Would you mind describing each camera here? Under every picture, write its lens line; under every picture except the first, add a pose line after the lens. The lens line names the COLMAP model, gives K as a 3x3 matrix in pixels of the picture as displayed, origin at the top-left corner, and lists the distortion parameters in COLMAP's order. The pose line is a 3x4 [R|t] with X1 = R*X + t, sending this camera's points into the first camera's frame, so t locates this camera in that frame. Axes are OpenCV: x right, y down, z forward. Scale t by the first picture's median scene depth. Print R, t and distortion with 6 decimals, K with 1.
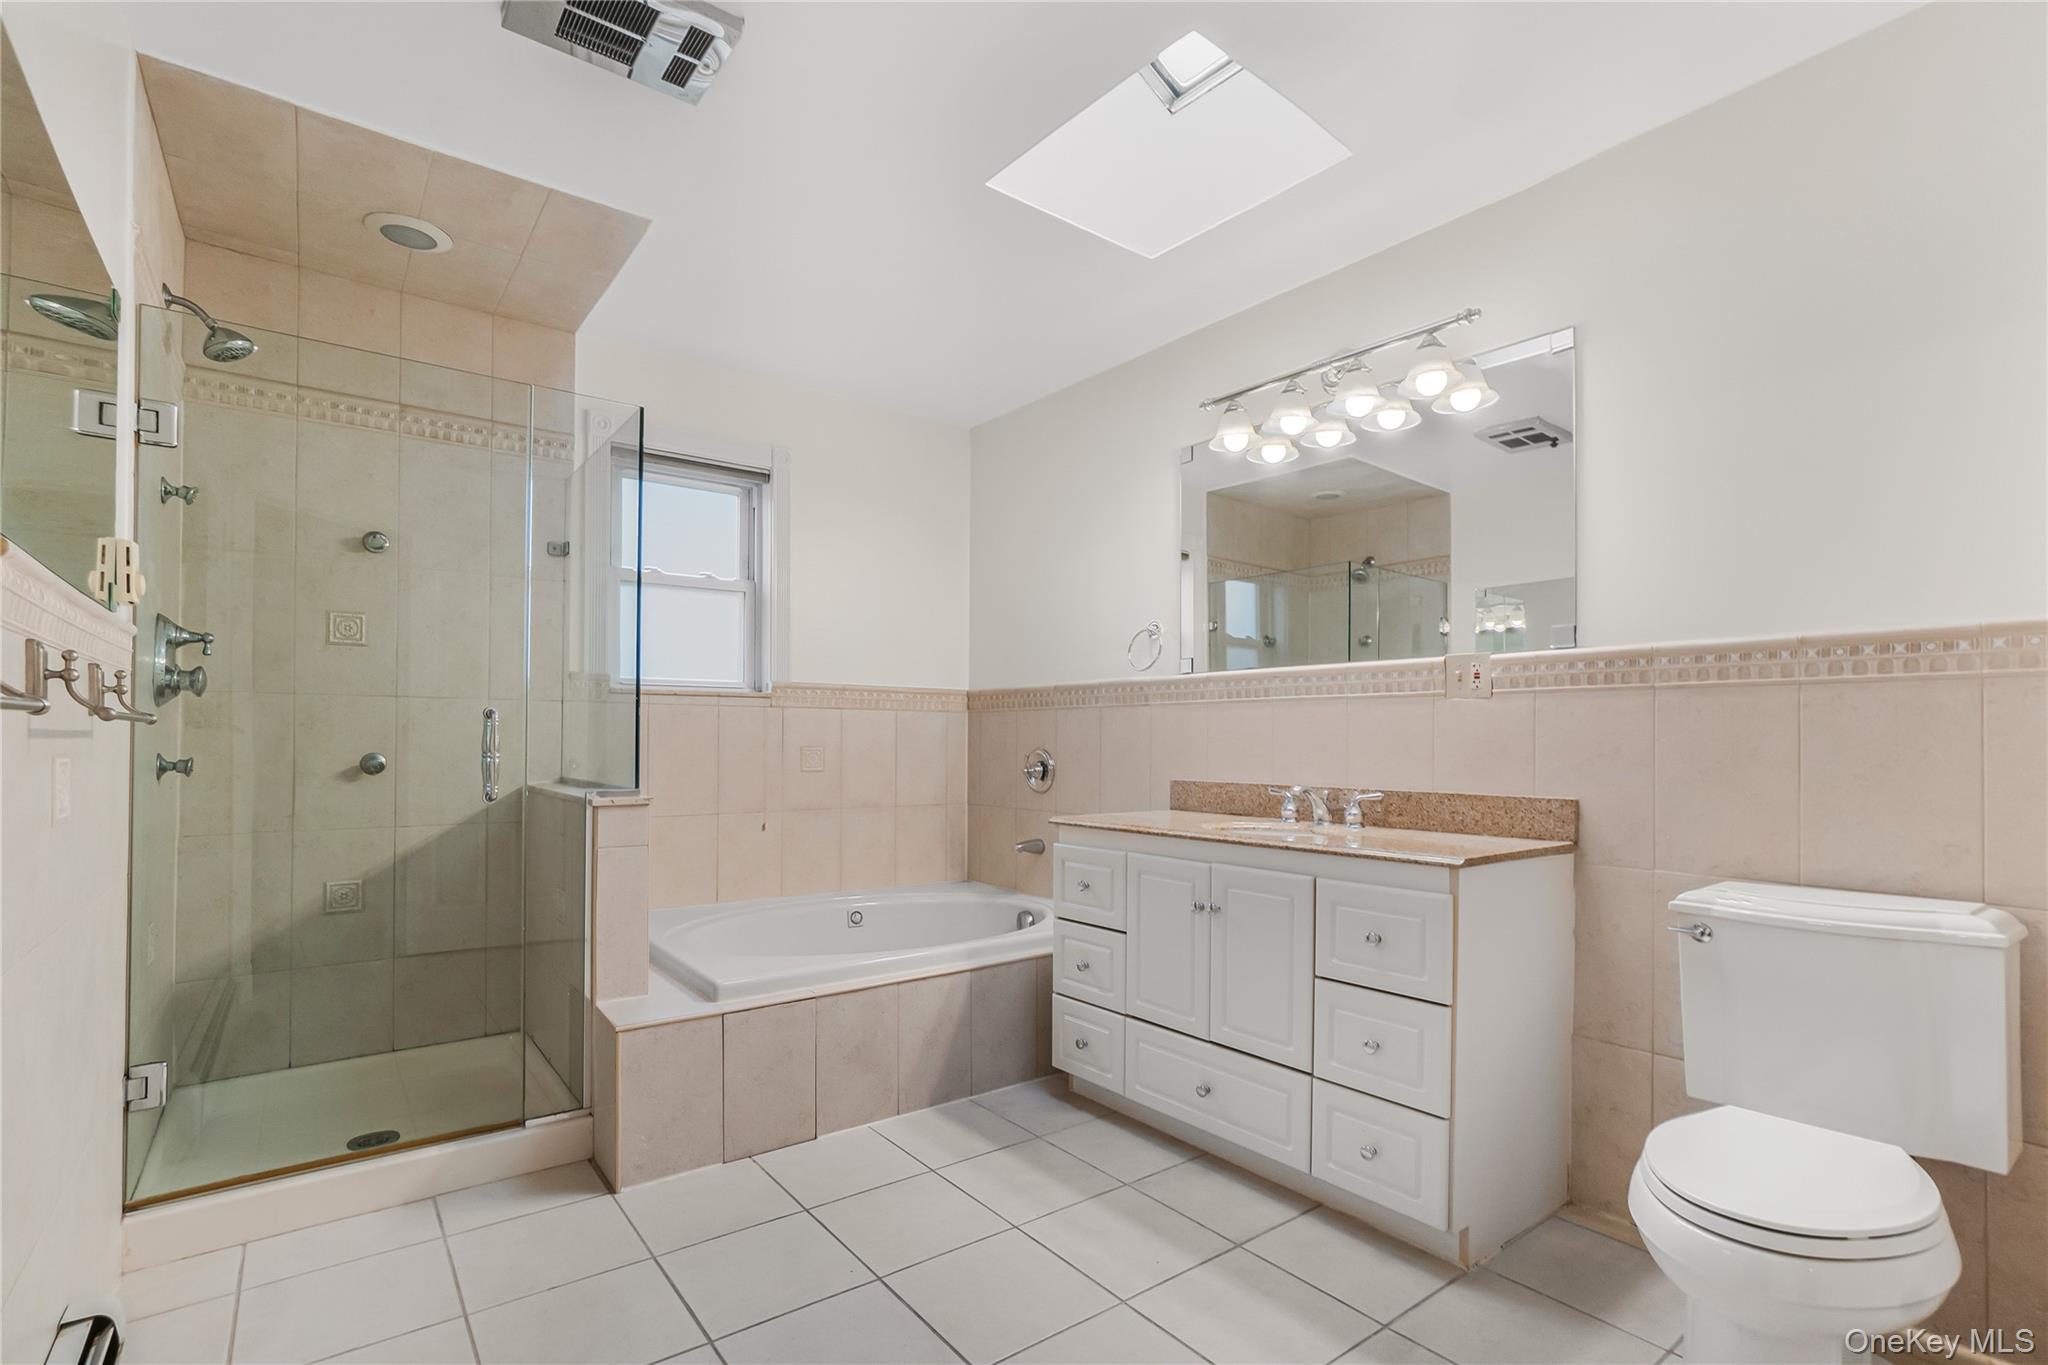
lens RADIAL K [[952.3, 0, 984.3], [0, 952.3, 729.4], [0, 0, 1]] dist [-0.016159, 0.009880]
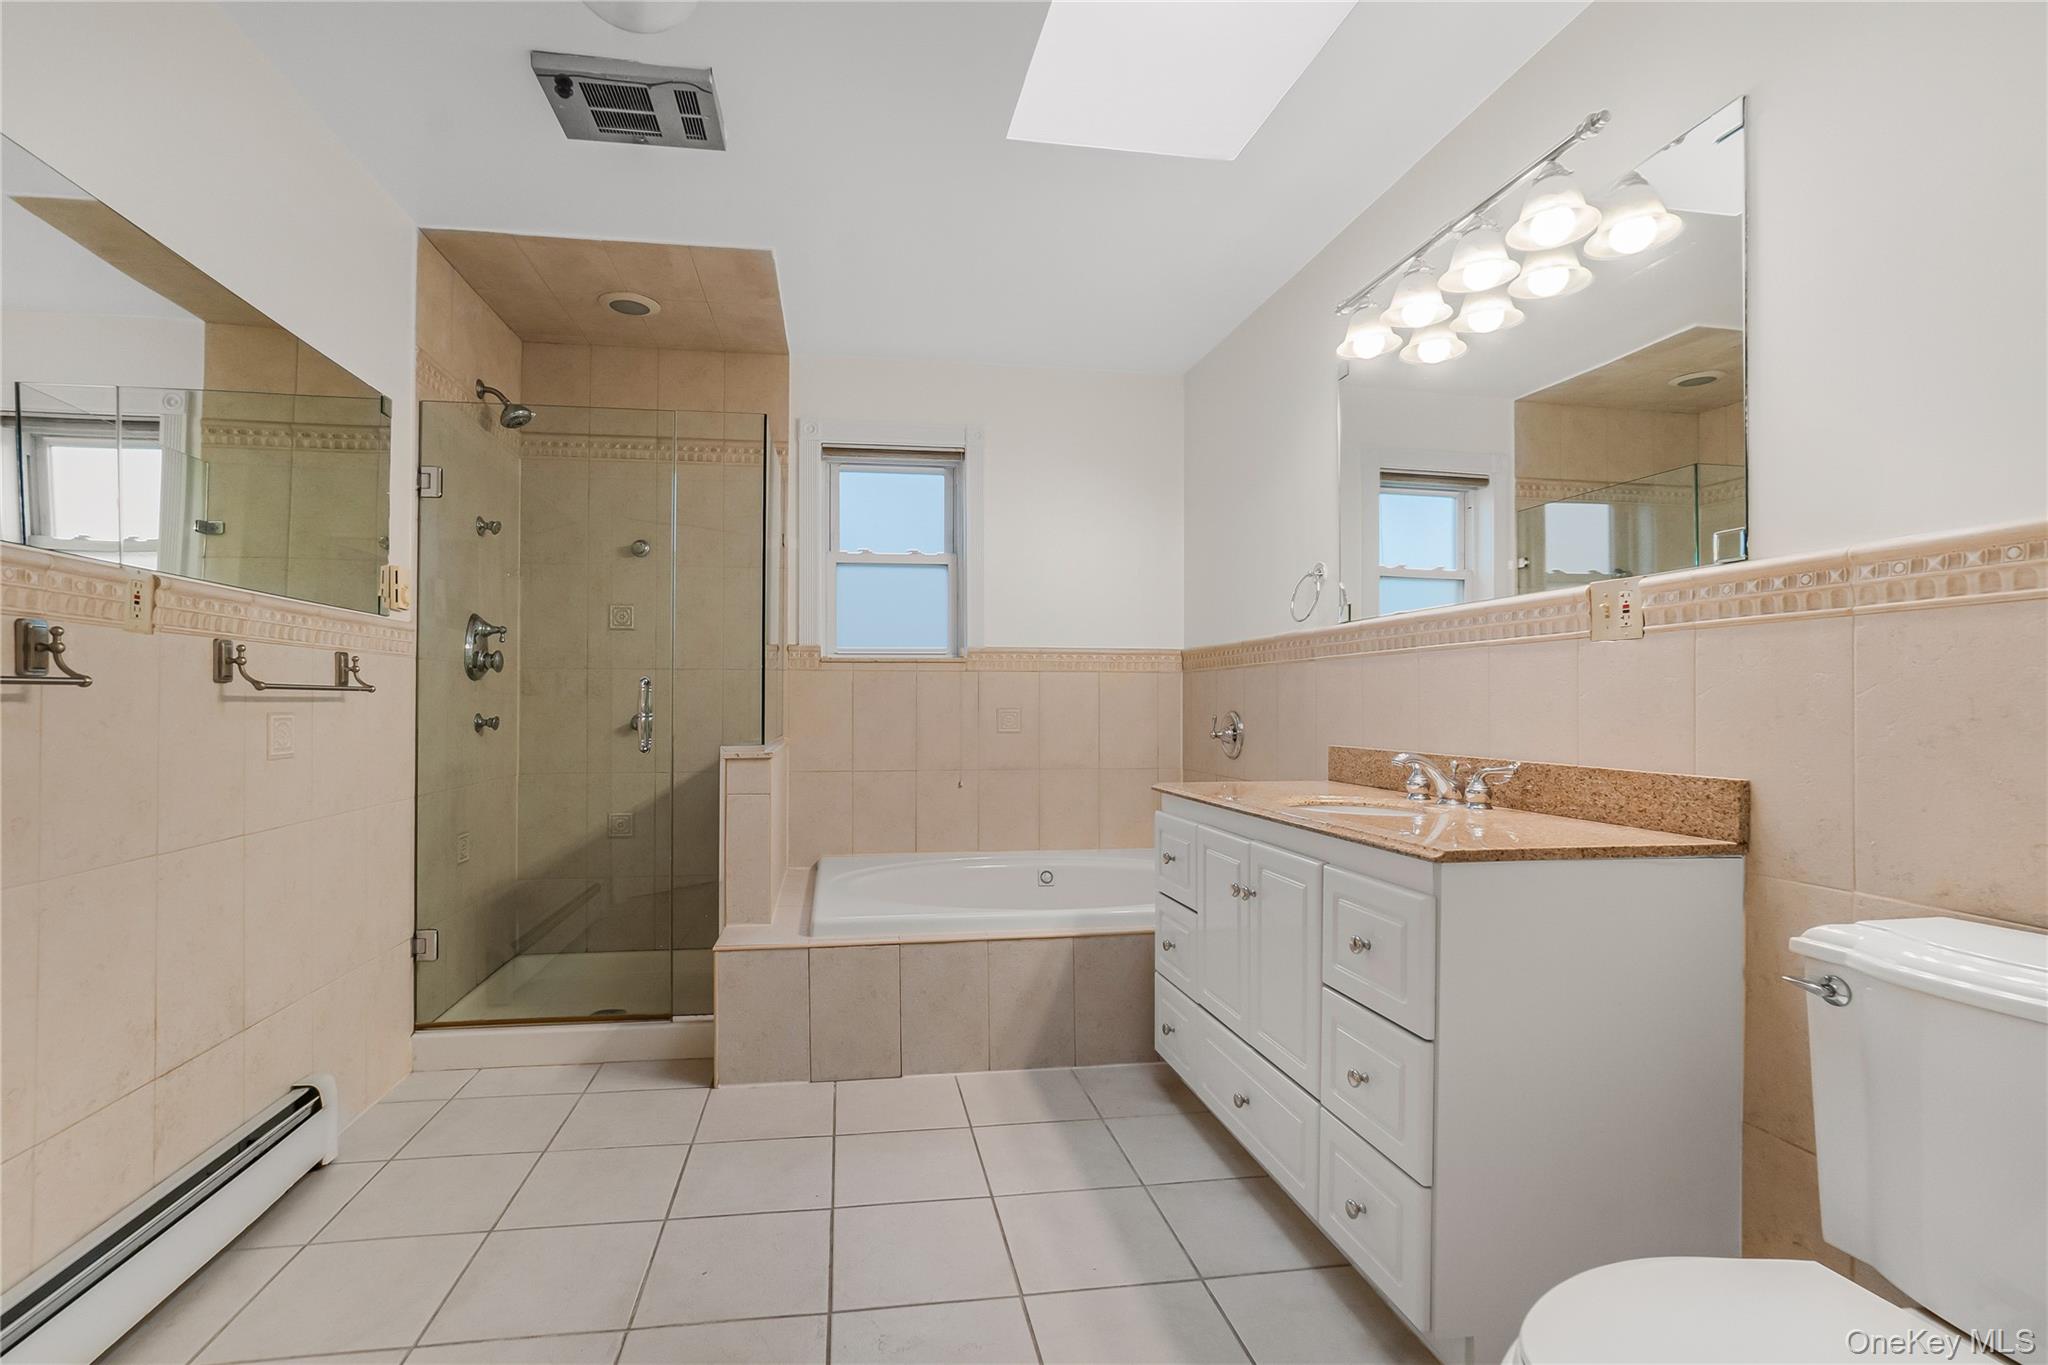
lens RADIAL K [[952.3, 0, 1006.9], [0, 952.3, 693.6], [0, 0, 1]] dist [-0.016159, 0.009880]
pose [[0.878266, -0.009919, -0.478070, 0.424229], [0.009308, 0.999950, -0.003648, 0.006936], [0.478082, -0.001246, 0.878314, 0.120519]]
